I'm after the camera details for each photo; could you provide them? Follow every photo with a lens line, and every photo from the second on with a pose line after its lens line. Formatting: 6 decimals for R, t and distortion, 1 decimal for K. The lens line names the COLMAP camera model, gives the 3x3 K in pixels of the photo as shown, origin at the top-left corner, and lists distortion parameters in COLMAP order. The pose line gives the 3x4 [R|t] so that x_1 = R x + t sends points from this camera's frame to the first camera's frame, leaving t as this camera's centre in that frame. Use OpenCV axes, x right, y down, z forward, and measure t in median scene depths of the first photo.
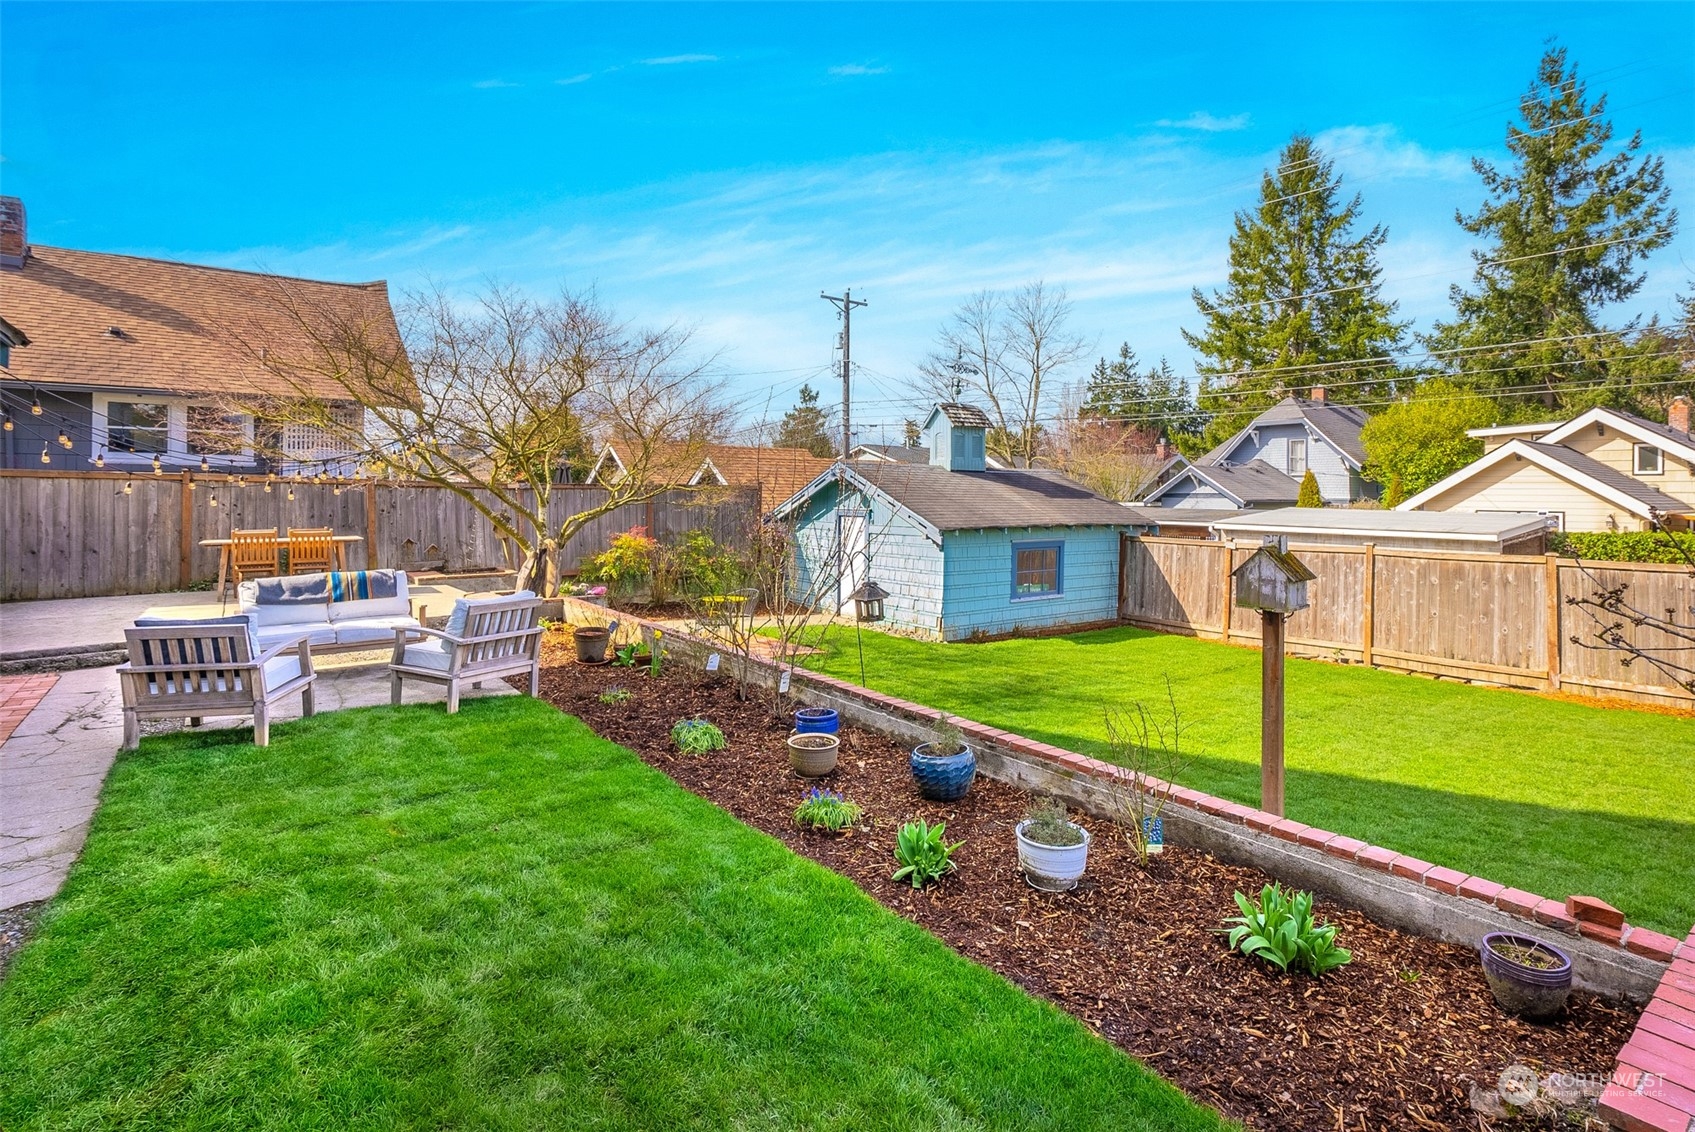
lens RADIAL K [[851.9, 0, 842.7], [0, 851.9, 491.8], [0, 0, 1]] dist [0.001730, 0.001285]
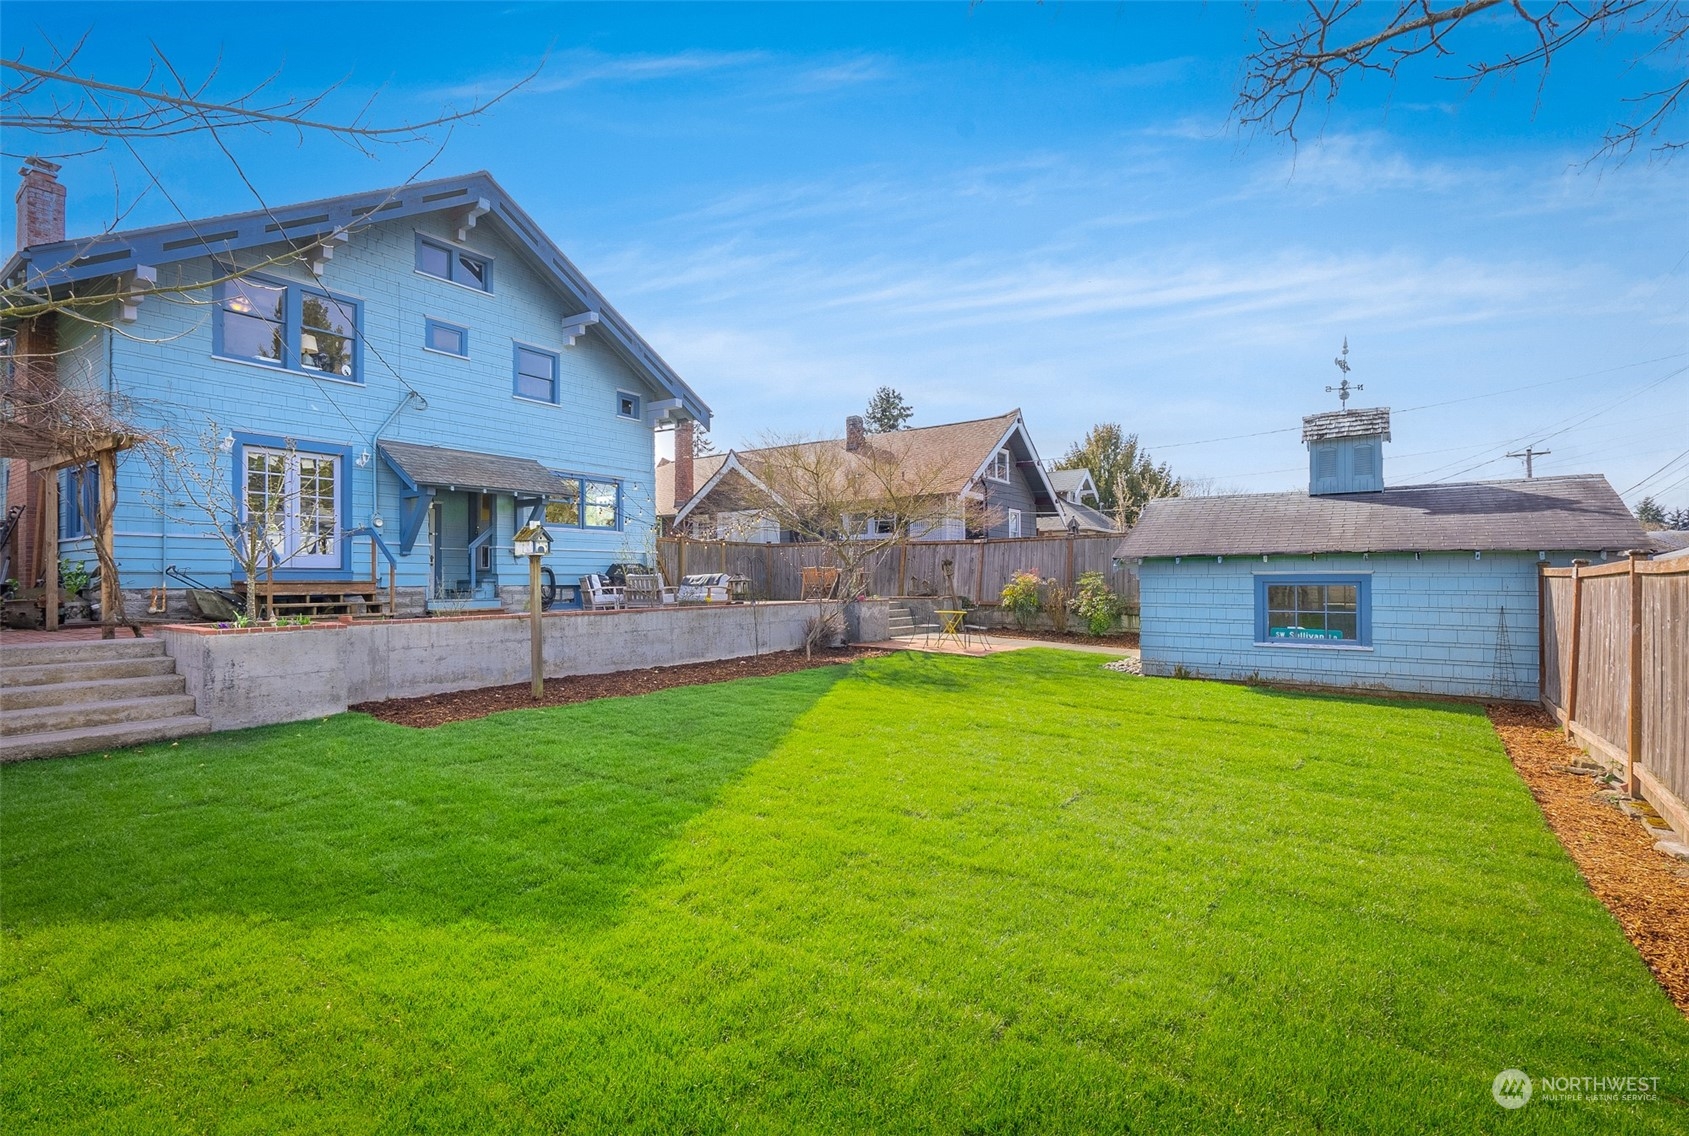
lens RADIAL K [[786.3, 0, 805.8], [0, 786.3, 563.1], [0, 0, 1]] dist [-0.001186, -0.000083]
pose [[0.270942, -0.028581, -0.962171, 0.841068], [0.004975, 0.999587, -0.028292, 0.069547], [0.962583, 0.002878, 0.270972, 0.372338]]
